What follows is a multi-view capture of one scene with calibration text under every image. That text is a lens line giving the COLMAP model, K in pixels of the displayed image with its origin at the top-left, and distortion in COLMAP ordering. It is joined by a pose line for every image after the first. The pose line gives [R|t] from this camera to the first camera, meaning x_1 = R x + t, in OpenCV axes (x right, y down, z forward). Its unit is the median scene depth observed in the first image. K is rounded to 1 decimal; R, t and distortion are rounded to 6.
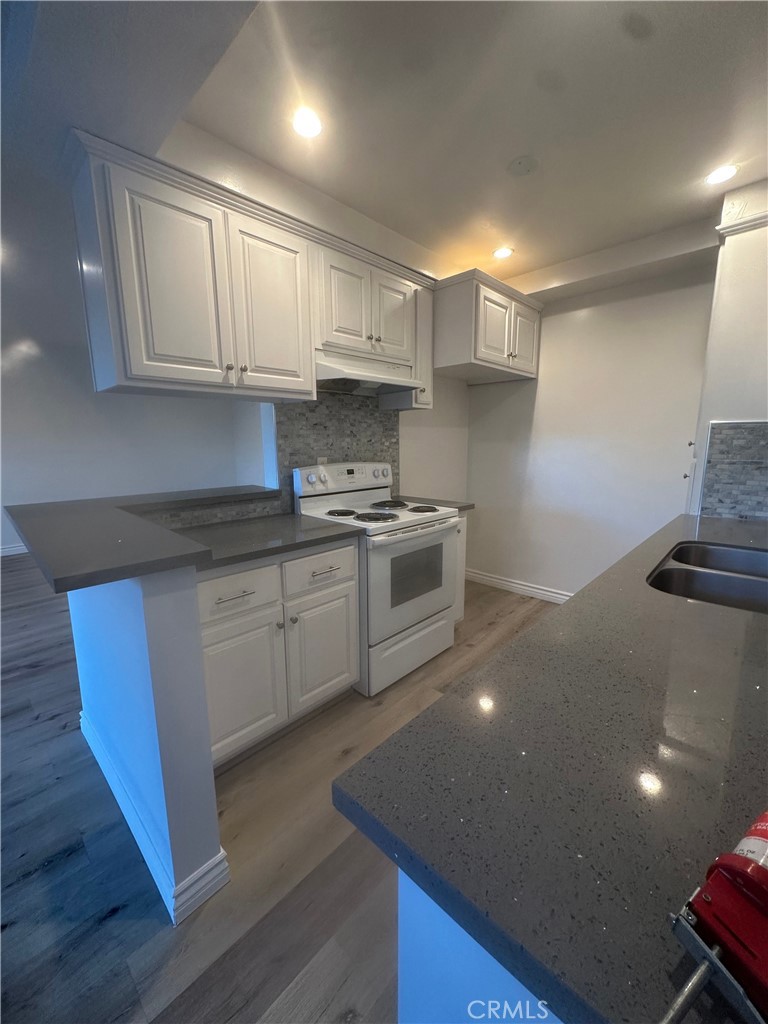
lens RADIAL K [[407.7, 0, 384.0], [0, 407.7, 512.0], [0, 0, 1]] dist [-0.001100, -0.000179]
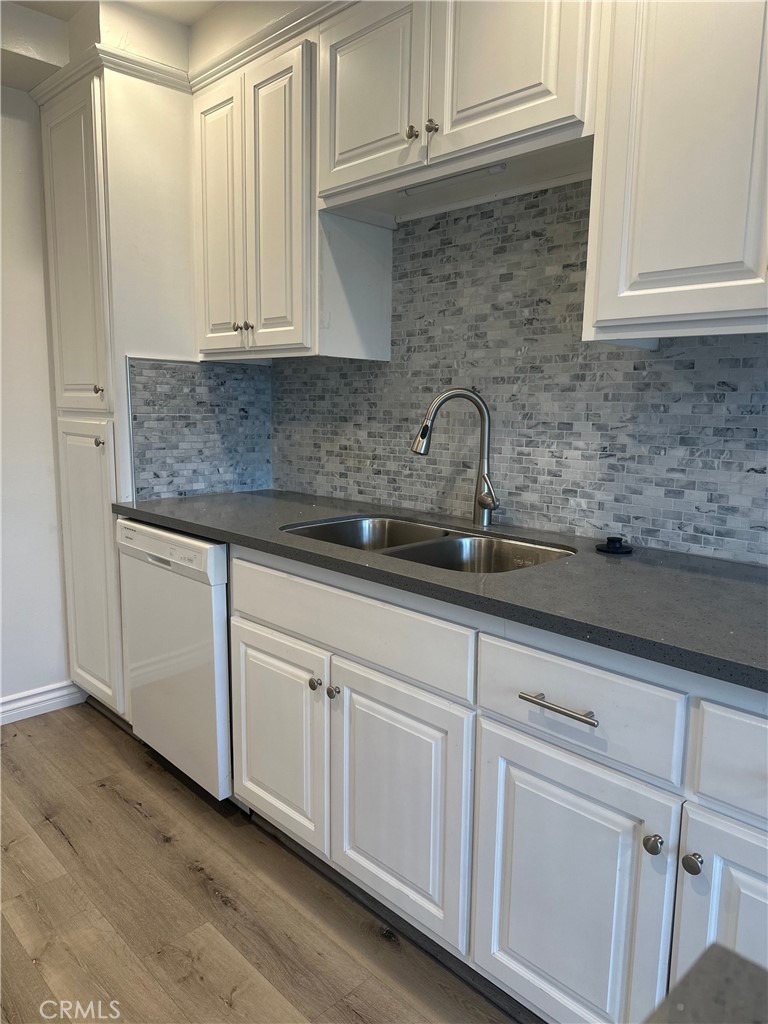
lens RADIAL K [[709.0, 0, 389.8], [0, 709.0, 516.9], [0, 0, 1]] dist [0.109929, -0.171958]
pose [[0.044507, -0.157439, 0.986525, -0.320429], [0.151753, 0.977110, 0.149090, -0.072217], [-0.987416, 0.143073, 0.067380, 0.505630]]
